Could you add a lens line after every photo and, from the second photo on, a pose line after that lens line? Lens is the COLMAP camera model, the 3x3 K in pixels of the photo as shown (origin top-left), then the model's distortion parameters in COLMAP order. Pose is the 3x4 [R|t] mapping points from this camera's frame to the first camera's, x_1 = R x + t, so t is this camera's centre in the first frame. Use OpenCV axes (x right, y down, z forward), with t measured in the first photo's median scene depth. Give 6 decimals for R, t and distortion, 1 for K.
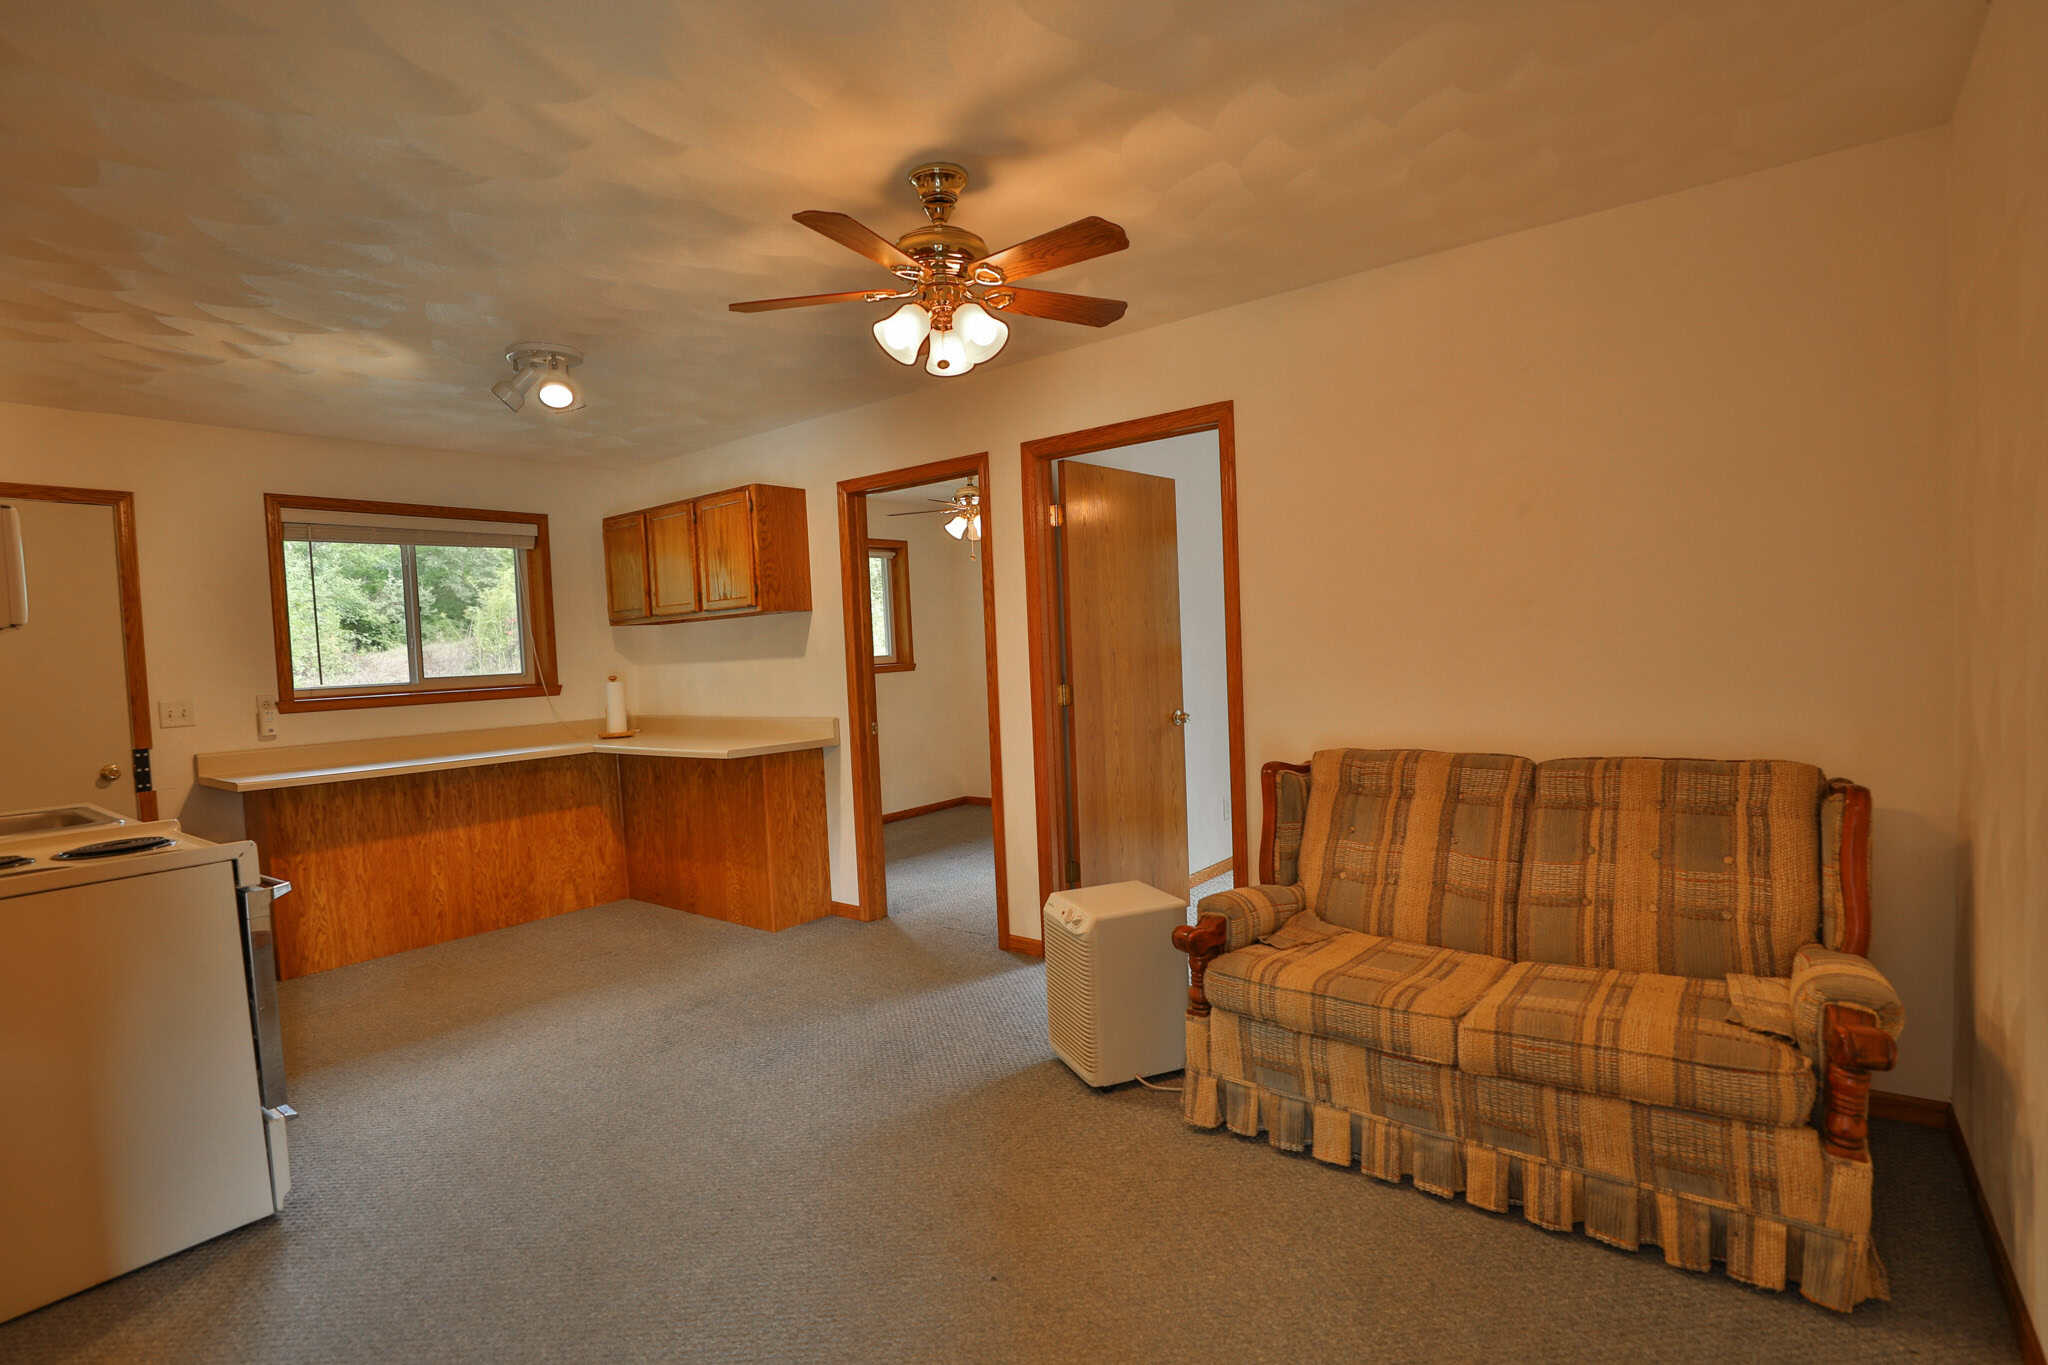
lens RADIAL K [[993.3, 0, 1018.0], [0, 993.3, 685.4], [0, 0, 1]] dist [0.001031, 0.000681]
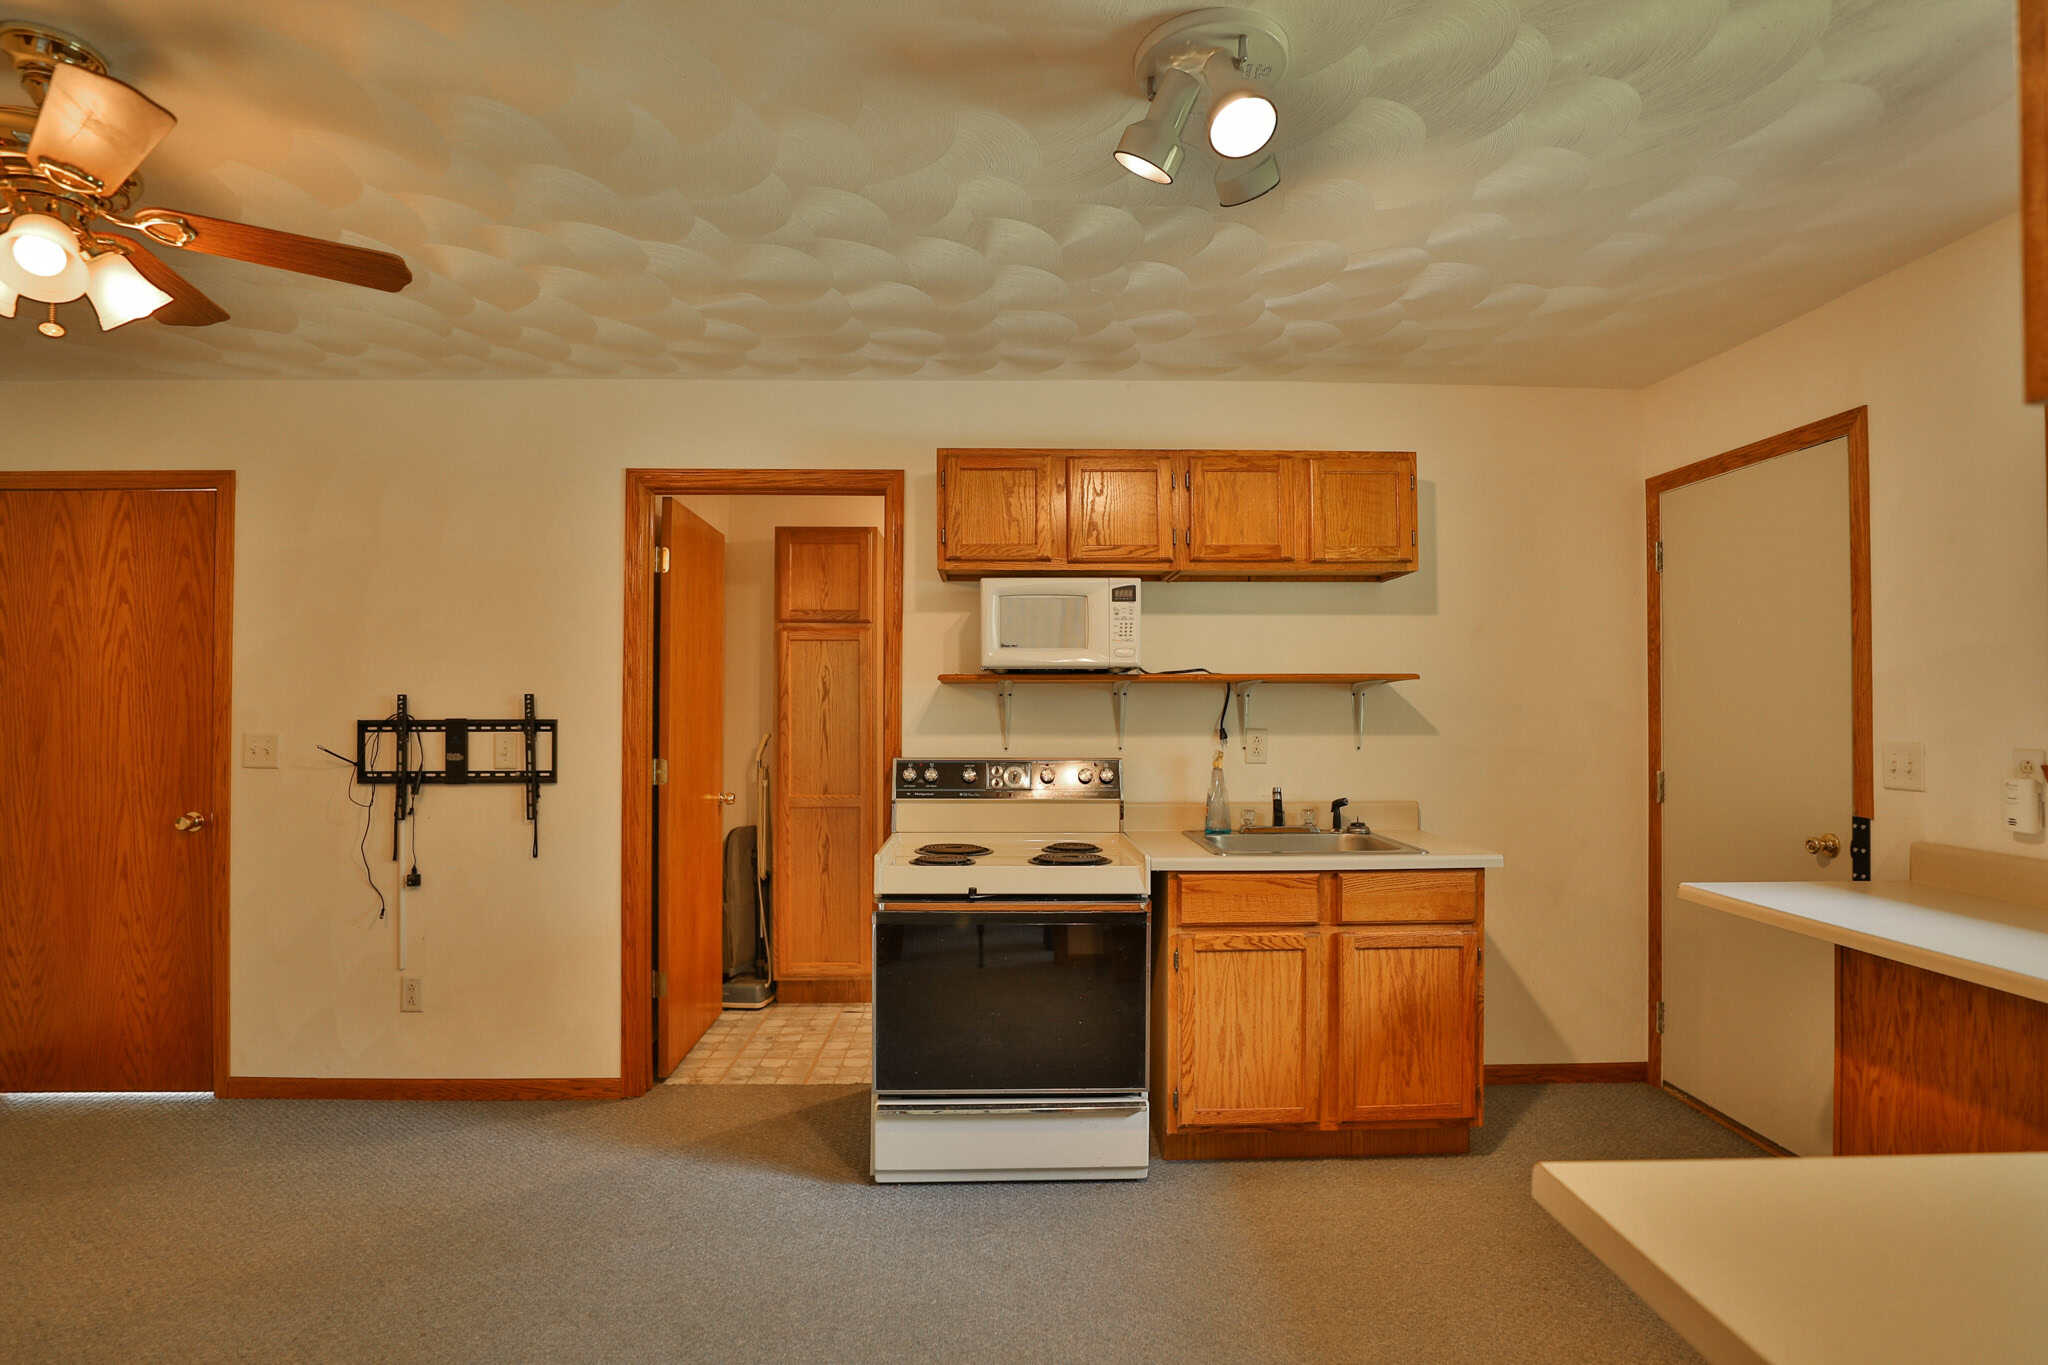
lens RADIAL K [[1023.9, 0, 1028.5], [0, 1023.9, 700.5], [0, 0, 1]] dist [-0.000924, -0.000075]
pose [[-0.747008, 0.040807, -0.663562, -0.058799], [0.007977, 0.998593, 0.052429, -0.041469], [0.664768, 0.033872, -0.746282, 0.990695]]
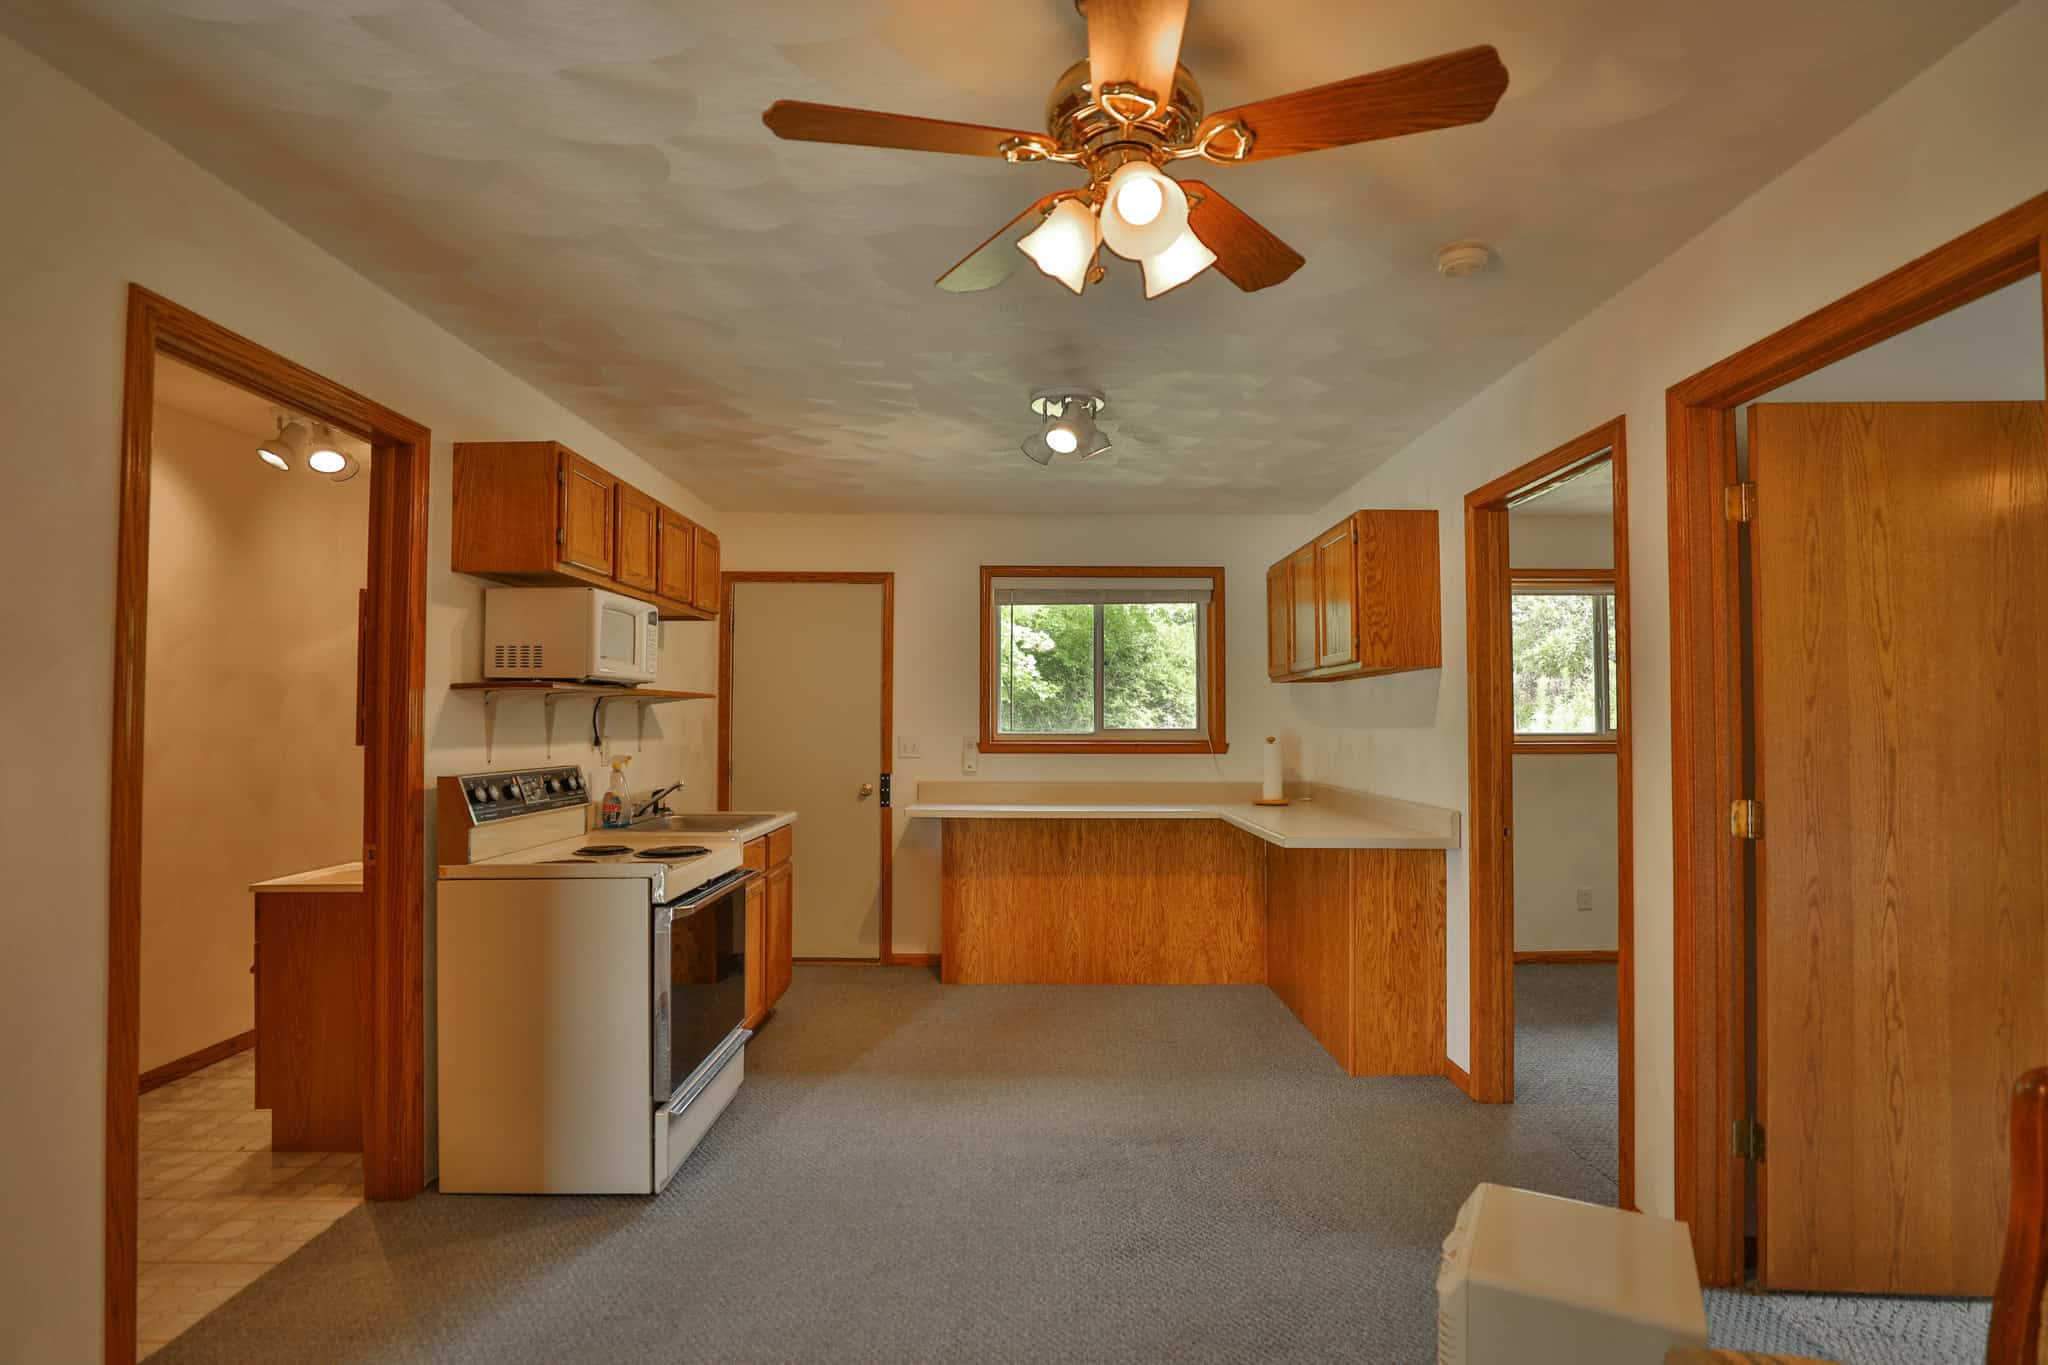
lens RADIAL K [[997.1, 0, 1026.9], [0, 997.1, 687.1], [0, 0, 1]] dist [-0.028676, -0.000013]
pose [[0.630153, 0.019239, -0.776232, 0.191774], [-0.060743, 0.997851, -0.024580, -0.022662], [0.774091, 0.062640, 0.629968, 0.289991]]
